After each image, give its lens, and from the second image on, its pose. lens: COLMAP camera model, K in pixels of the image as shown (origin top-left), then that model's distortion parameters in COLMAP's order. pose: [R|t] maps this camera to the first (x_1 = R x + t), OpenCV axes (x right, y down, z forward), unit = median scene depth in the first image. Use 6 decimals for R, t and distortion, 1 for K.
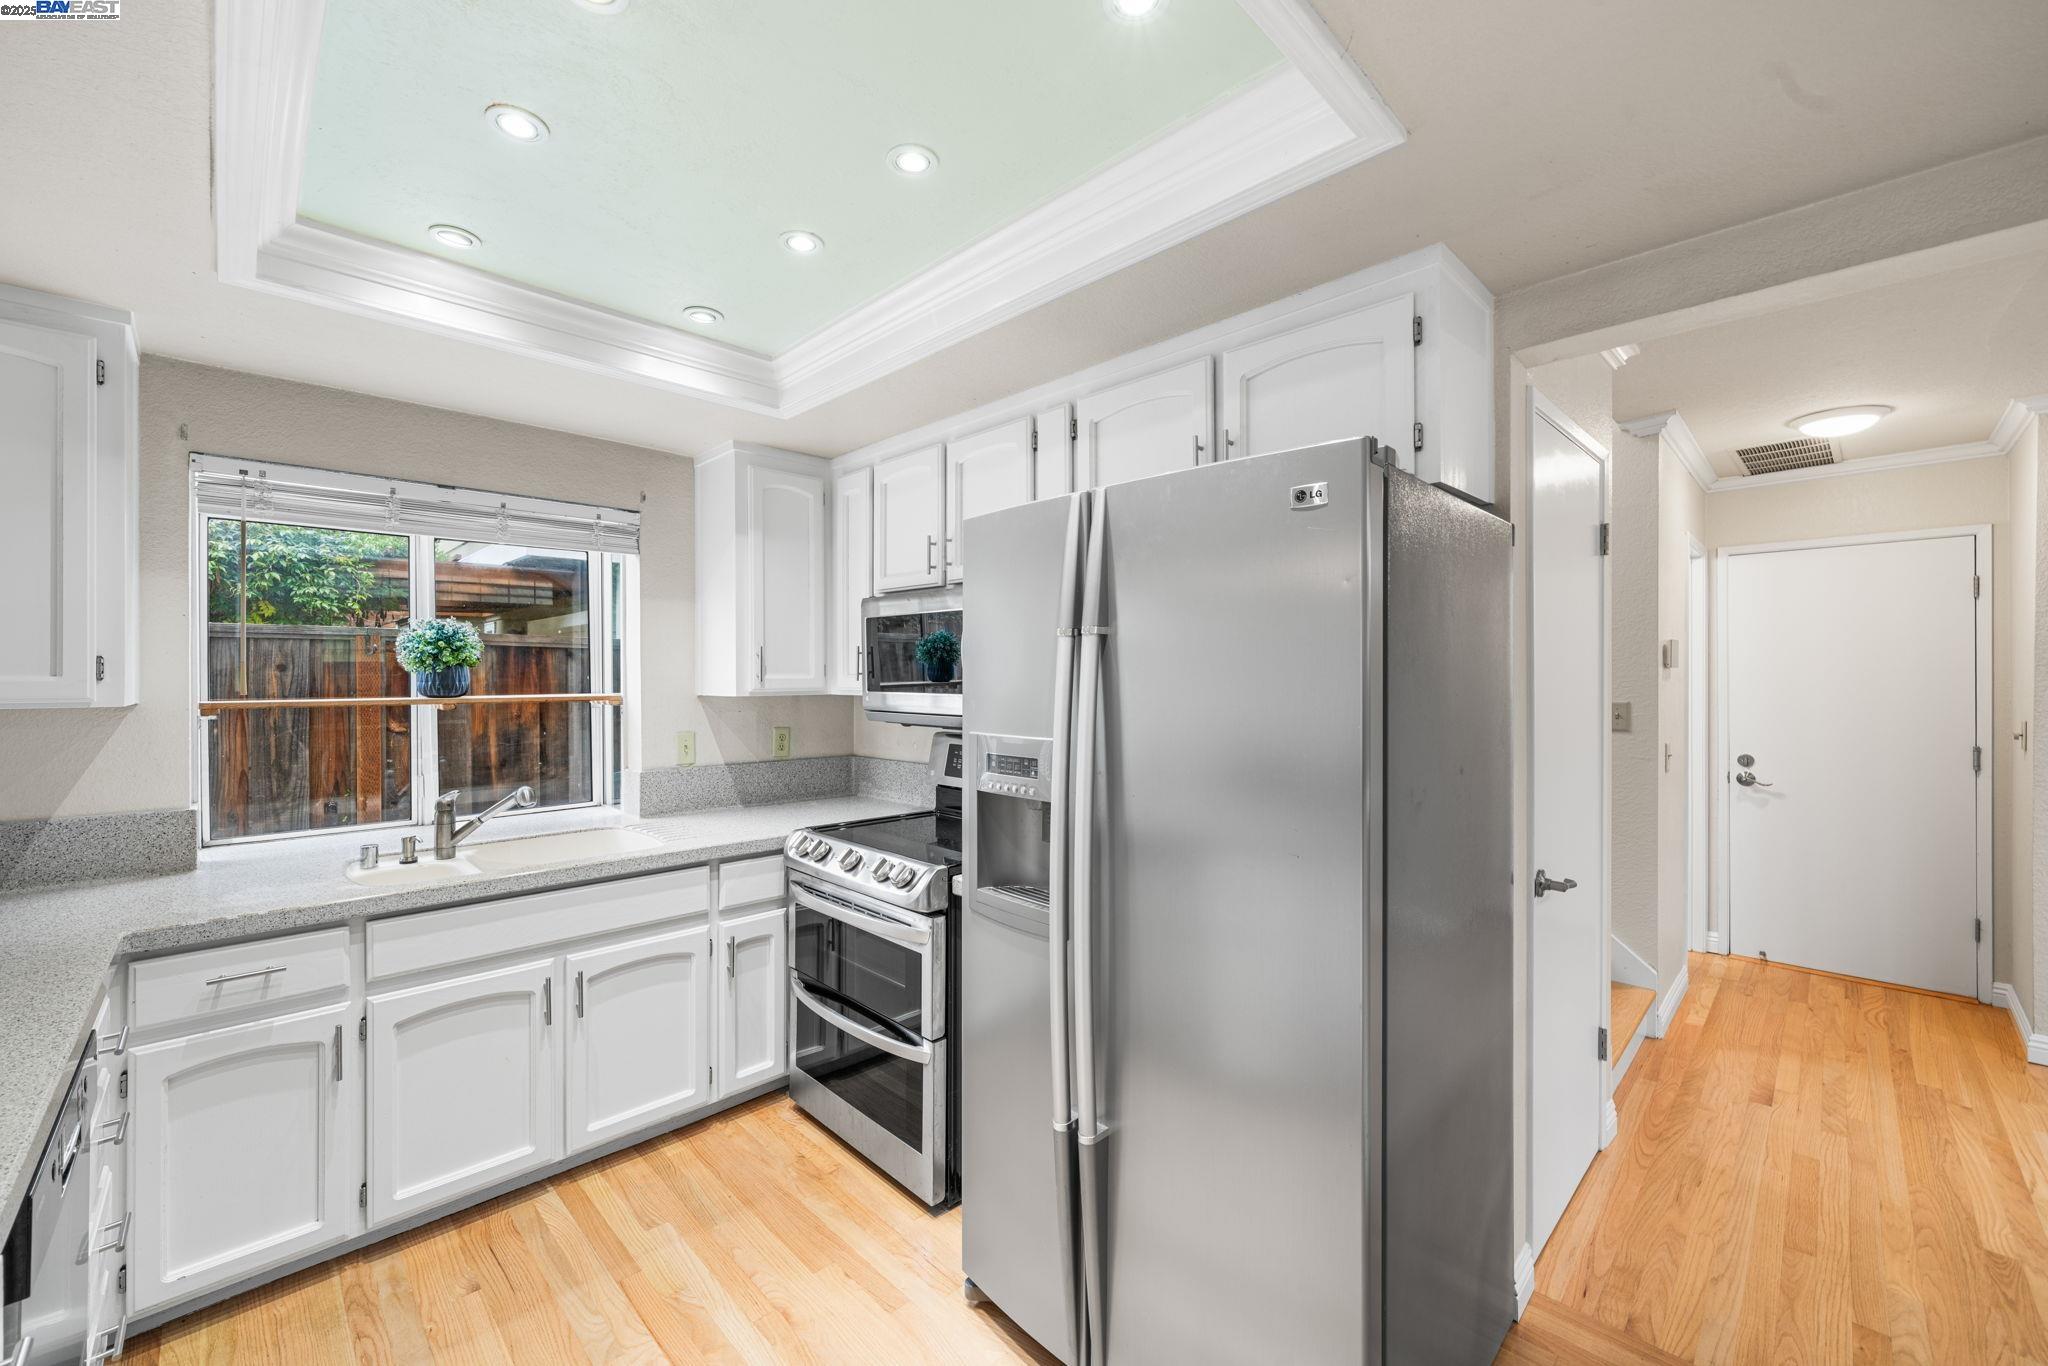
lens RADIAL K [[807.7, 0, 1024.0], [0, 807.7, 683.0], [0, 0, 1]] dist [0.000805, 0.000305]
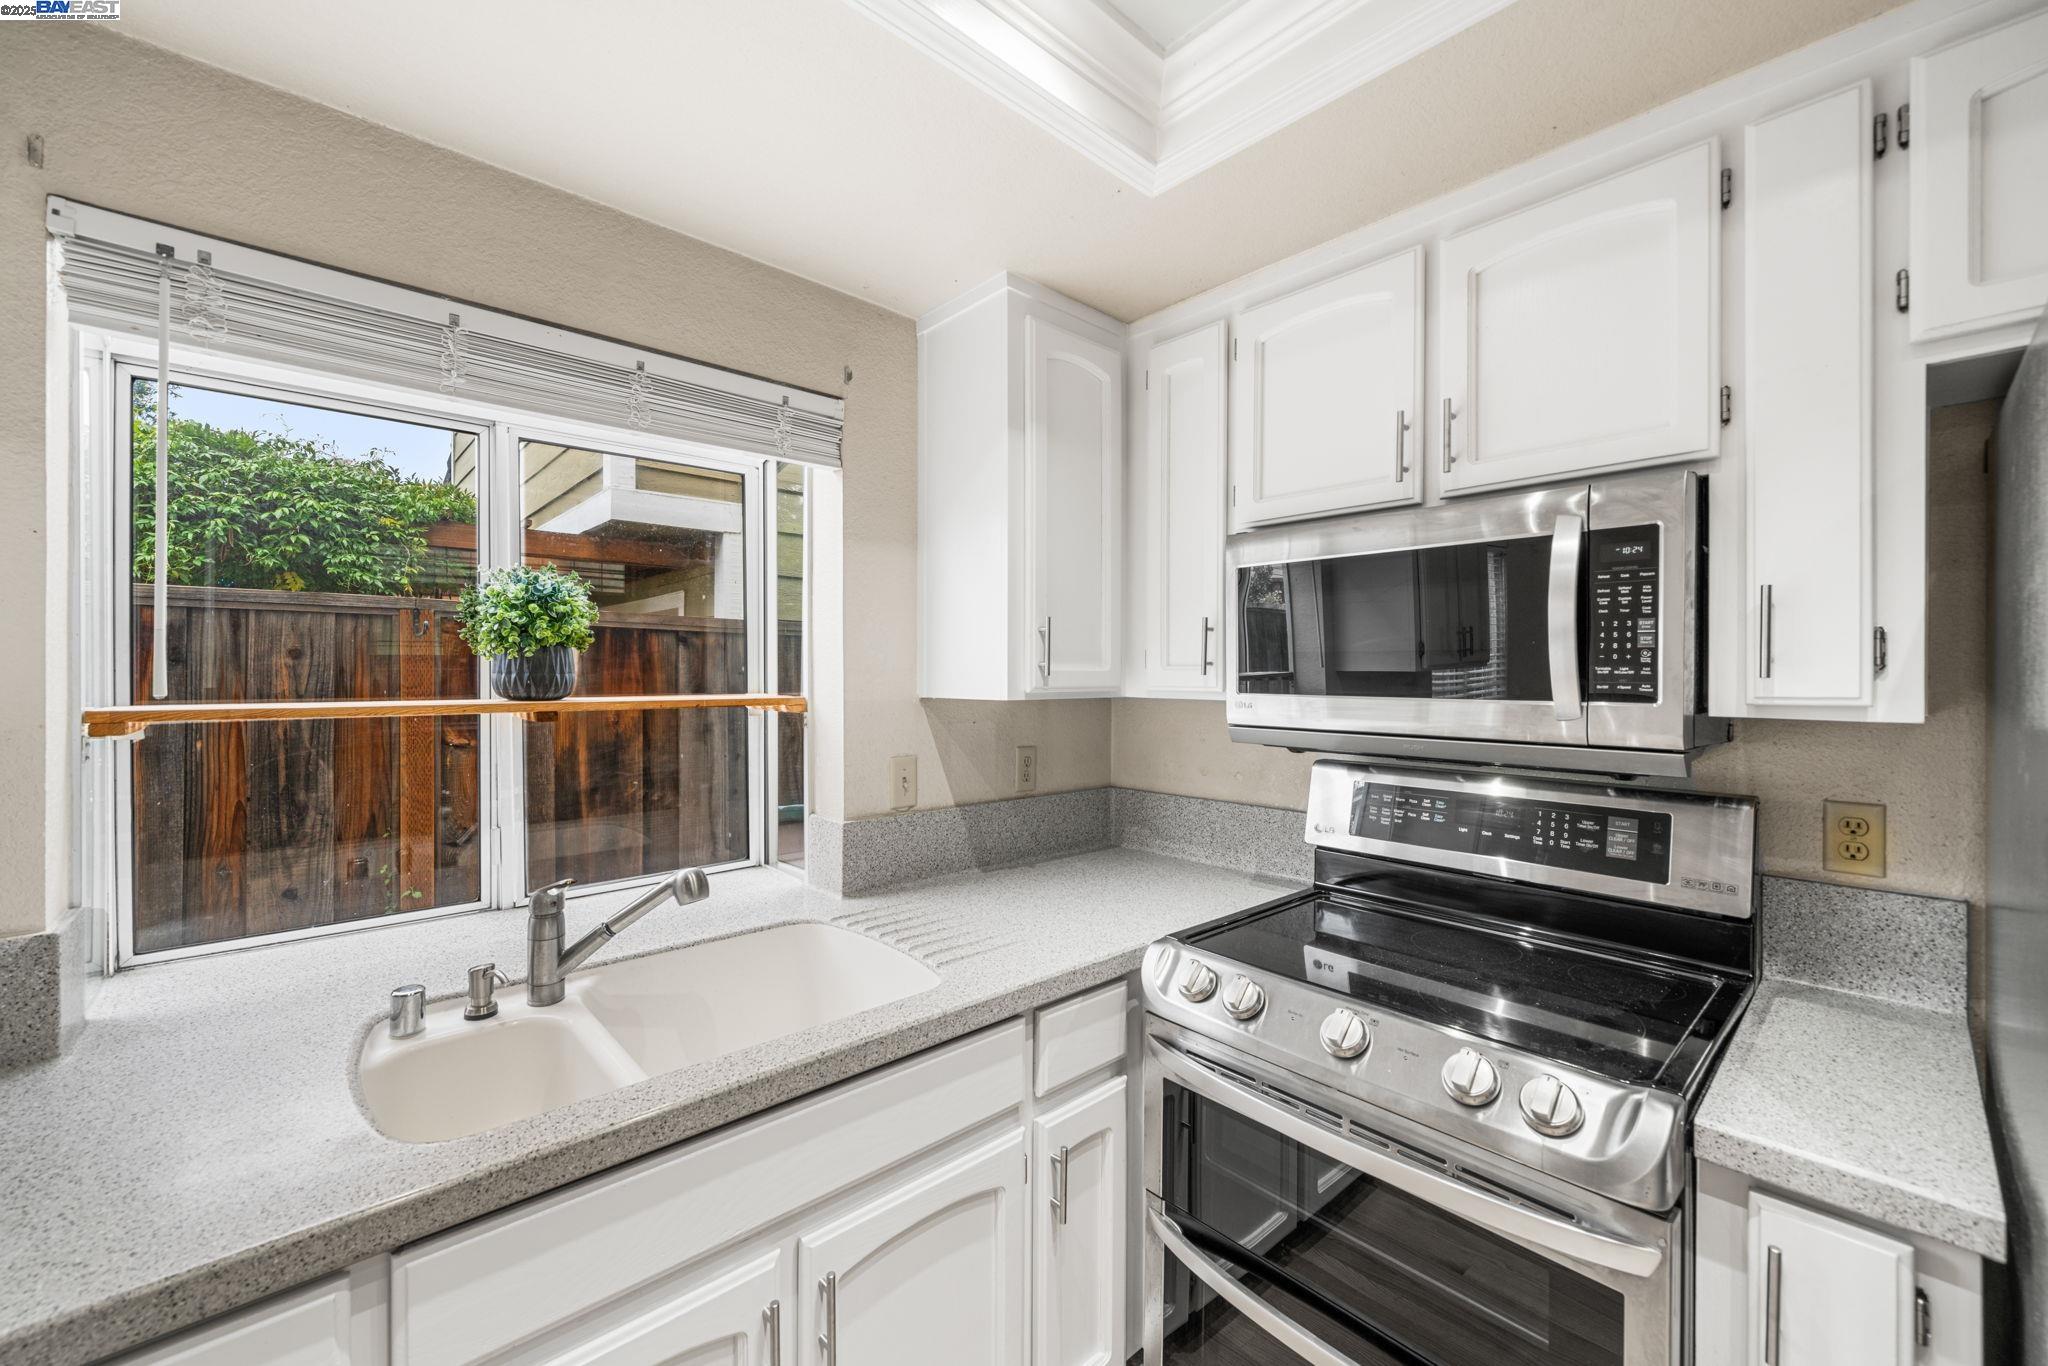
lens RADIAL K [[796.5, 0, 1024.0], [0, 796.5, 683.0], [0, 0, 1]] dist [-0.000671, 0.000102]
pose [[0.999317, 0.004602, -0.036655, -0.311725], [-0.004541, 0.999988, 0.001753, 0.002575], [0.036663, -0.001585, 0.999326, 0.395549]]
